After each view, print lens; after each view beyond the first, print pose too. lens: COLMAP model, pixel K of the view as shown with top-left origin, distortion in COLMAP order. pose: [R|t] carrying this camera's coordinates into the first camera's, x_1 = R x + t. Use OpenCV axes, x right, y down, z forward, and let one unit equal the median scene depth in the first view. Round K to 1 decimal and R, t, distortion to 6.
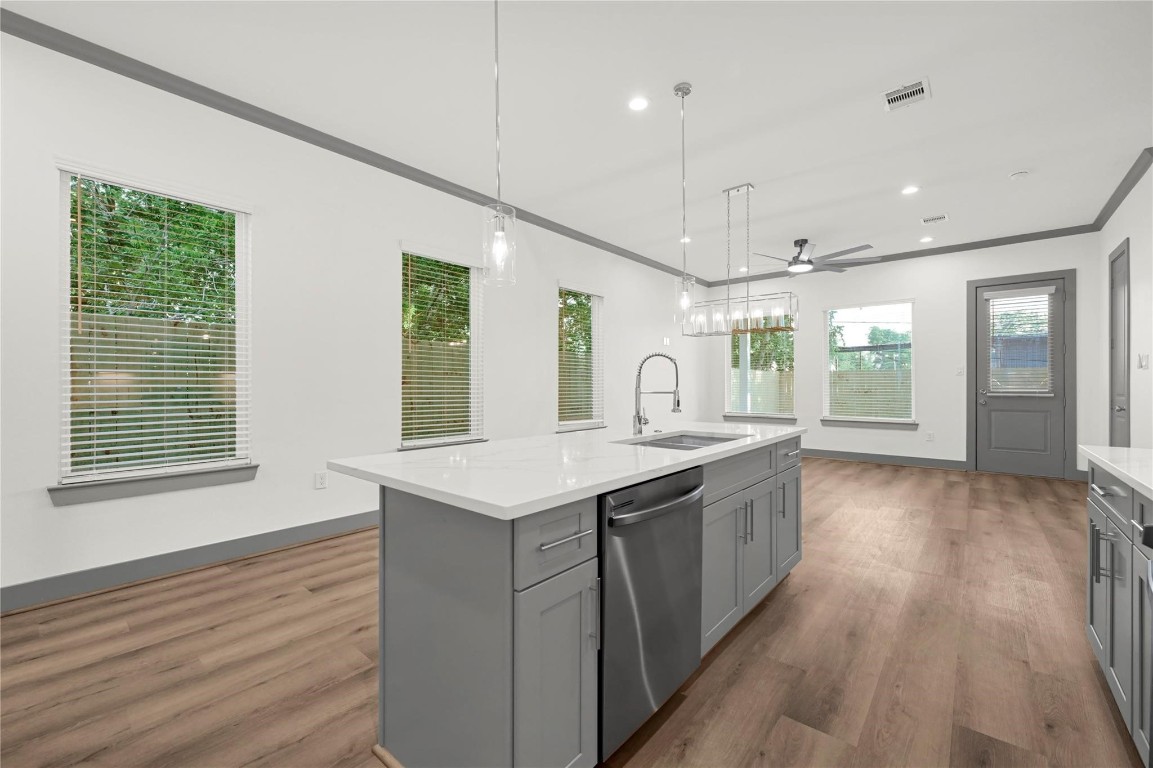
lens RADIAL K [[471.3, 0, 583.8], [0, 471.3, 385.5], [0, 0, 1]] dist [-0.000059, 0.000345]
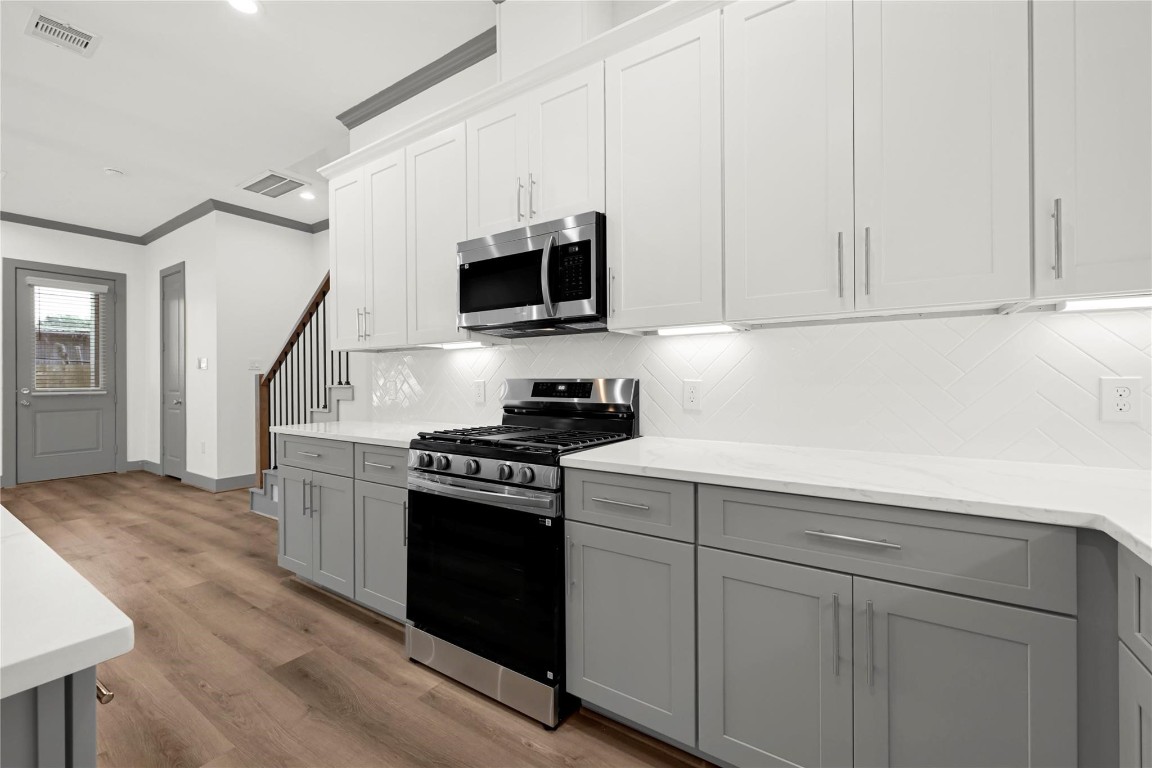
lens RADIAL K [[470.8, 0, 572.7], [0, 470.8, 382.8], [0, 0, 1]] dist [-0.000059, 0.000345]
pose [[-0.109253, -0.006162, 0.993995, -0.133437], [0.007497, 0.999947, 0.007023, -0.000480], [-0.993986, 0.008219, -0.109201, 0.109536]]
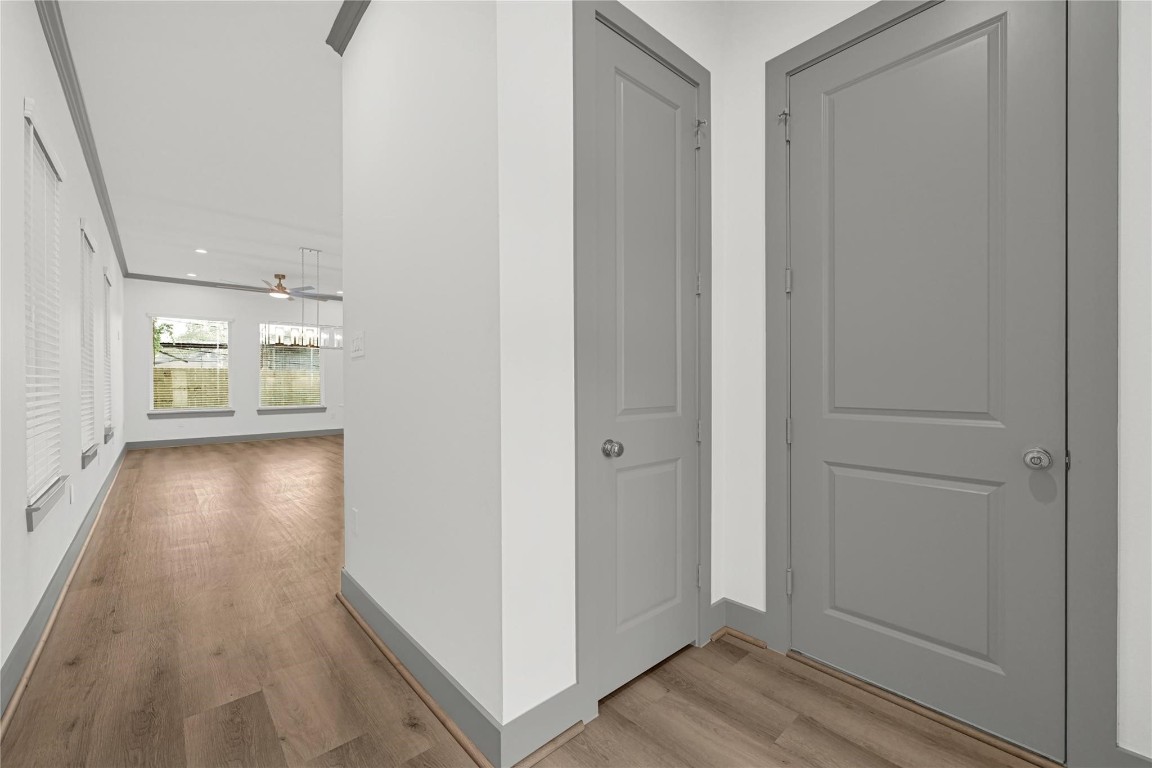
lens RADIAL K [[470.8, 0, 578.0], [0, 470.8, 382.1], [0, 0, 1]] dist [-0.000059, 0.000345]
pose [[0.145391, -0.001429, 0.989373, -0.823515], [0.002285, 0.999997, 0.001108, -0.002334], [-0.989372, 0.002100, 0.145394, -0.036396]]
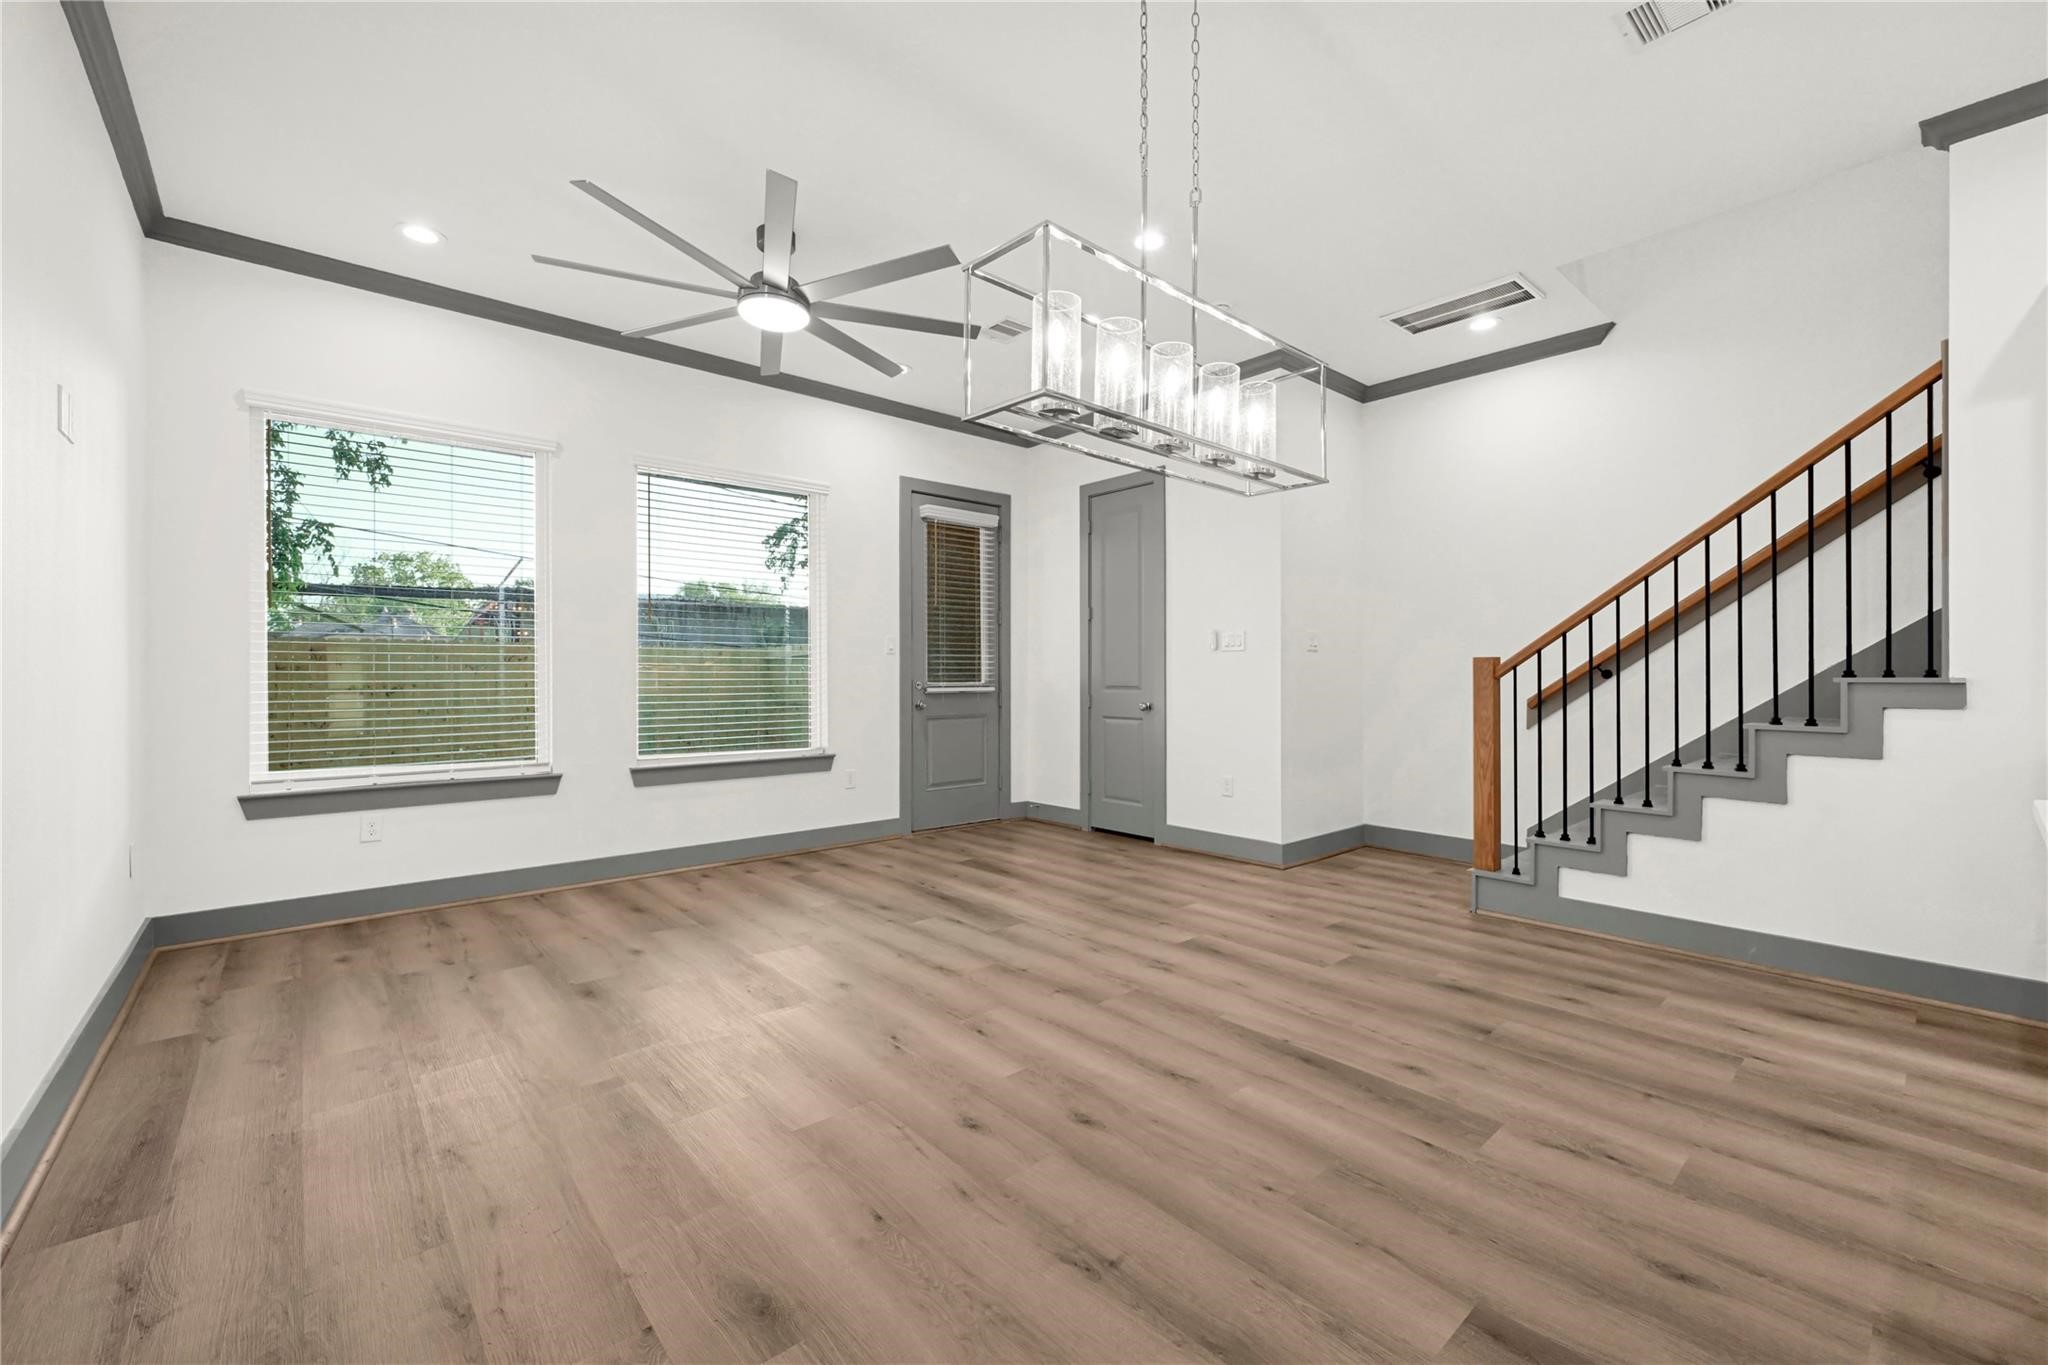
lens RADIAL K [[837.1, 0, 1023.9], [0, 837.1, 668.9], [0, 0, 1]] dist [-0.000059, 0.000345]
pose [[0.160779, 0.006683, 0.986968, -0.101041], [0.003520, 0.999967, -0.007345, 0.001826], [-0.986984, 0.004655, 0.160750, 0.811874]]
